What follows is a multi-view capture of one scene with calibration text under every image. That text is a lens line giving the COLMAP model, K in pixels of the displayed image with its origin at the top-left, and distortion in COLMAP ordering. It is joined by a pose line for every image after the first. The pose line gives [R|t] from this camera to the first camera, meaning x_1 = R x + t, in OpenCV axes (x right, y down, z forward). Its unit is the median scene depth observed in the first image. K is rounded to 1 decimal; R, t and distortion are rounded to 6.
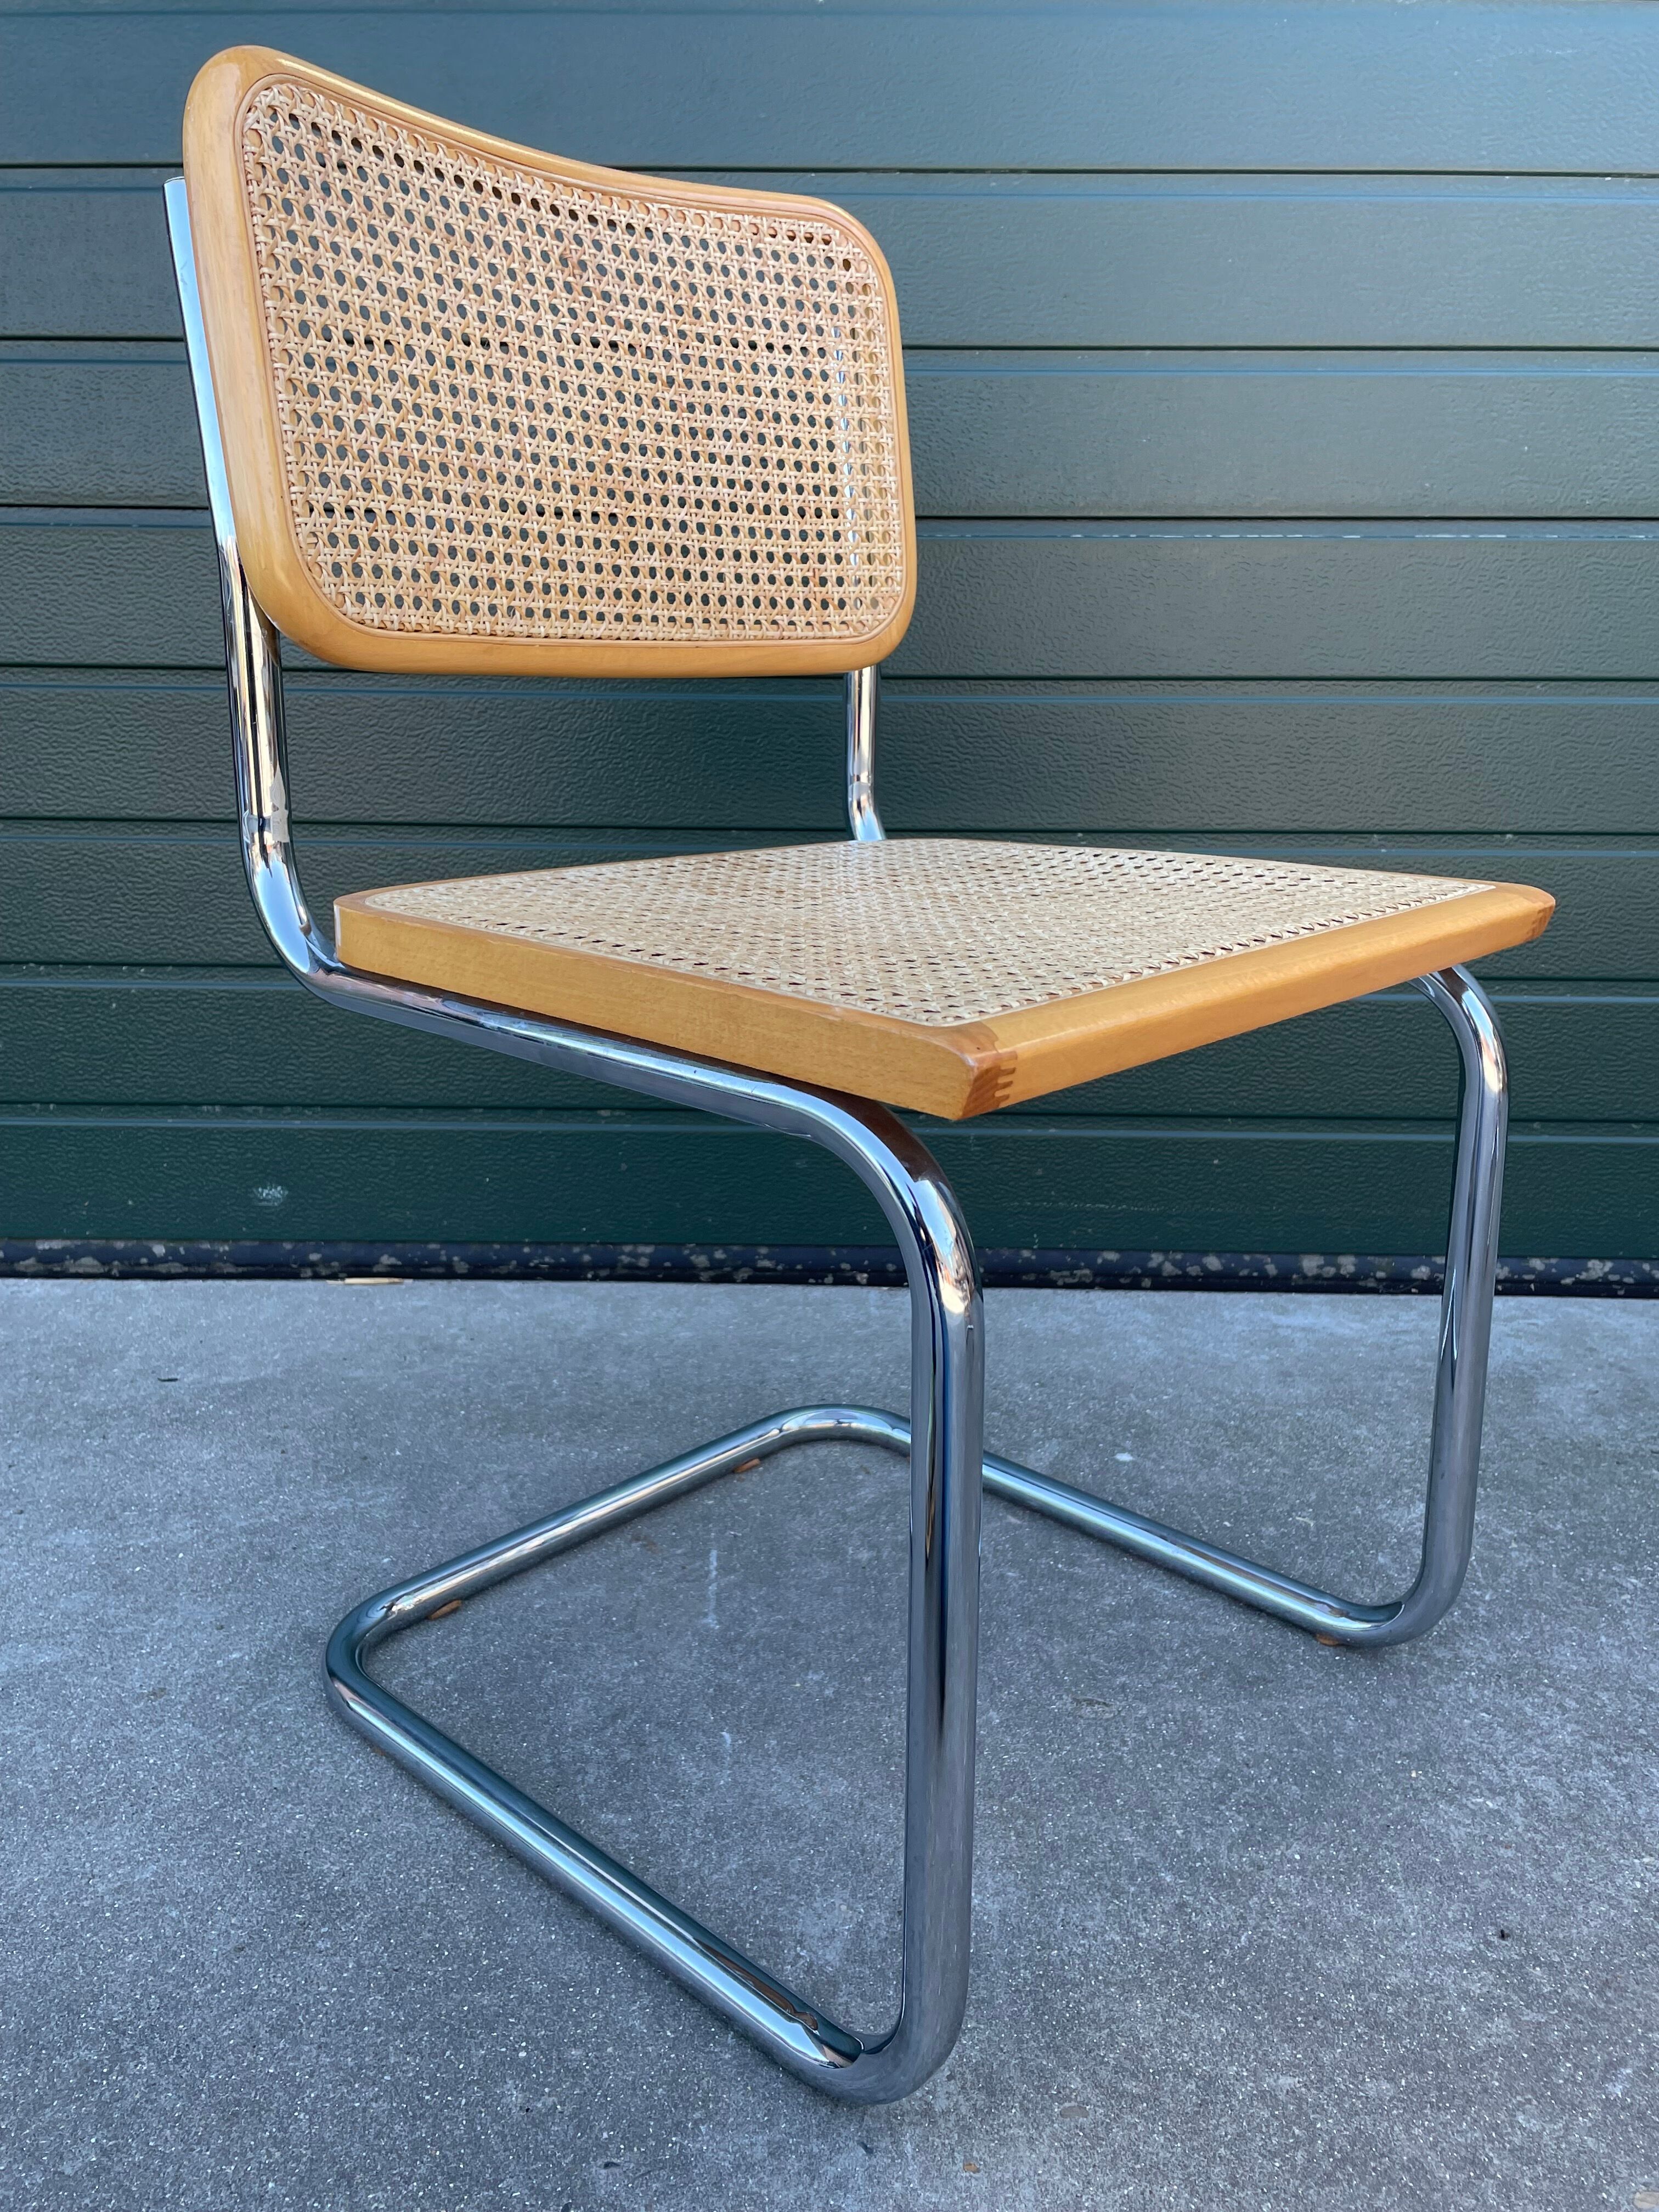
lens RADIAL K [[1783.9, 0, 813.0], [0, 1783.9, 1085.6], [0, 0, 1]] dist [0.071951, -0.105711]
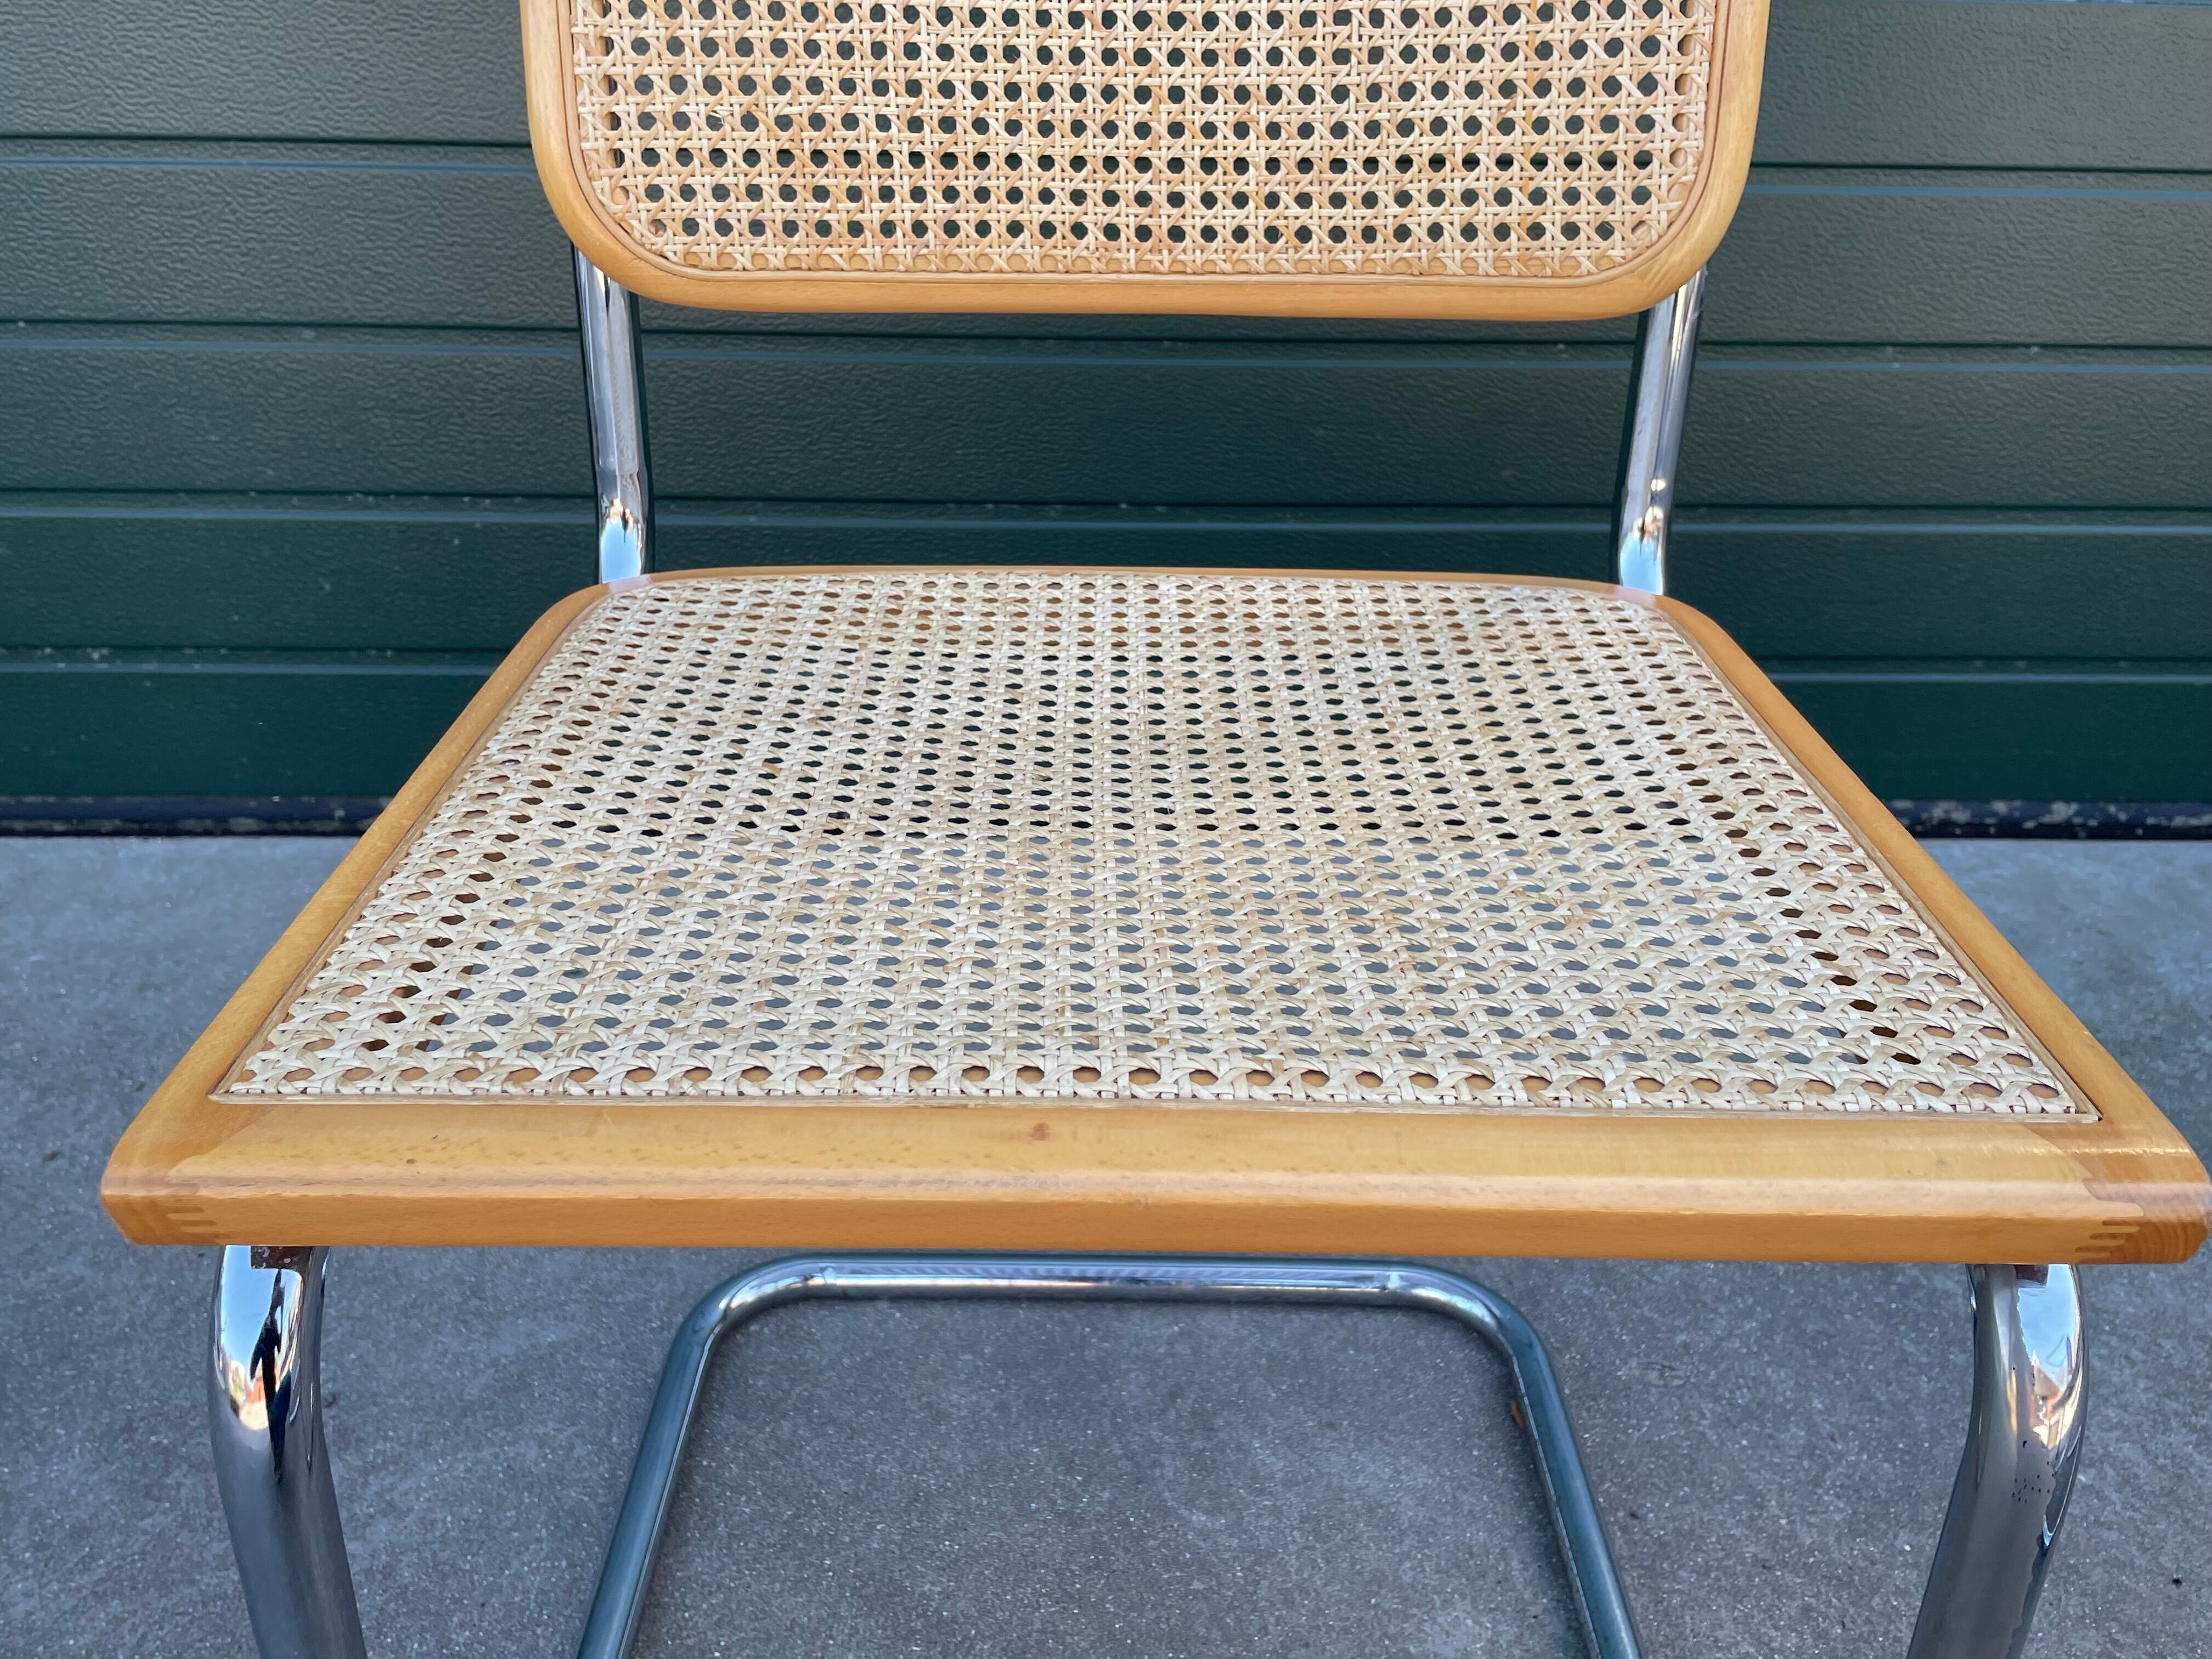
lens RADIAL K [[1886.9, 0, 1092.1], [0, 1886.9, 842.9], [0, 0, 1]] dist [0.067719, -0.096573]
pose [[0.998645, -0.011637, 0.050713, -0.158148], [0.000692, 0.977551, 0.210699, -0.119274], [-0.052027, -0.210379, 0.976235, 0.058102]]
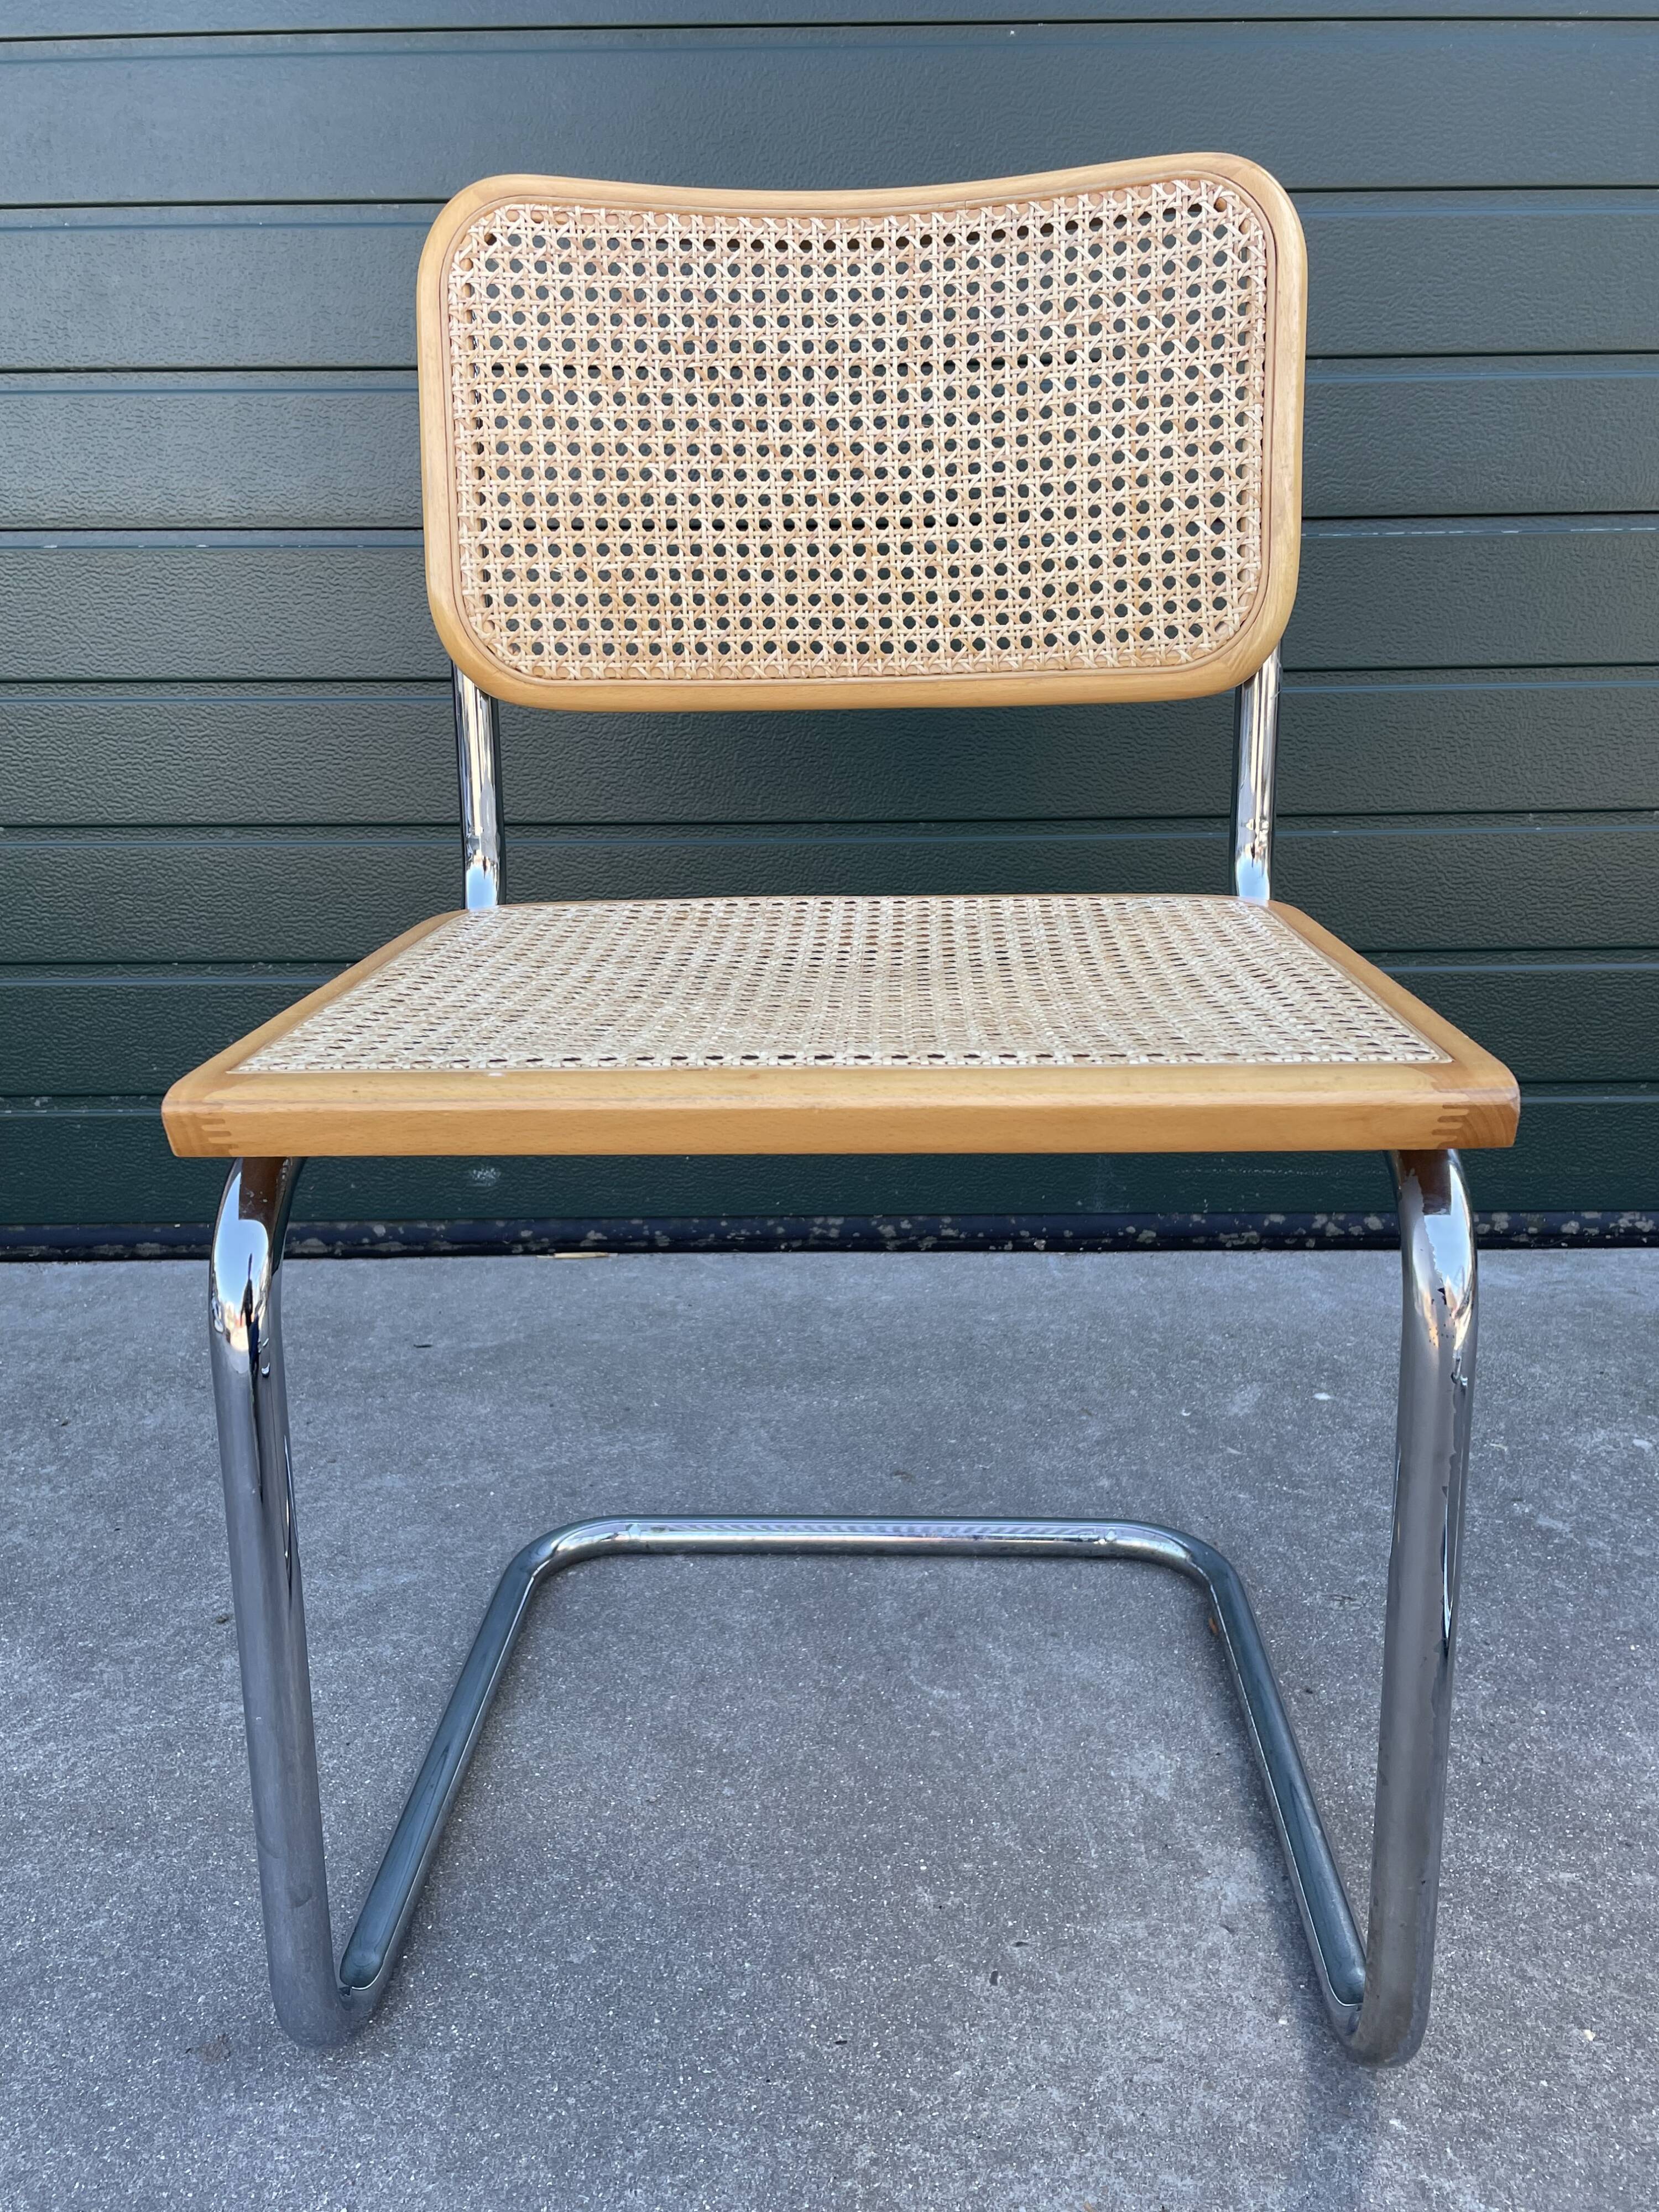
lens RADIAL K [[1878.6, 0, 823.3], [0, 1878.6, 1131.1], [0, 0, 1]] dist [0.091010, -0.143890]
pose [[0.999788, -0.020394, 0.002808, -0.132948], [0.020296, 0.999302, 0.031374, 0.004117], [-0.003446, -0.031310, 0.999504, -0.147168]]
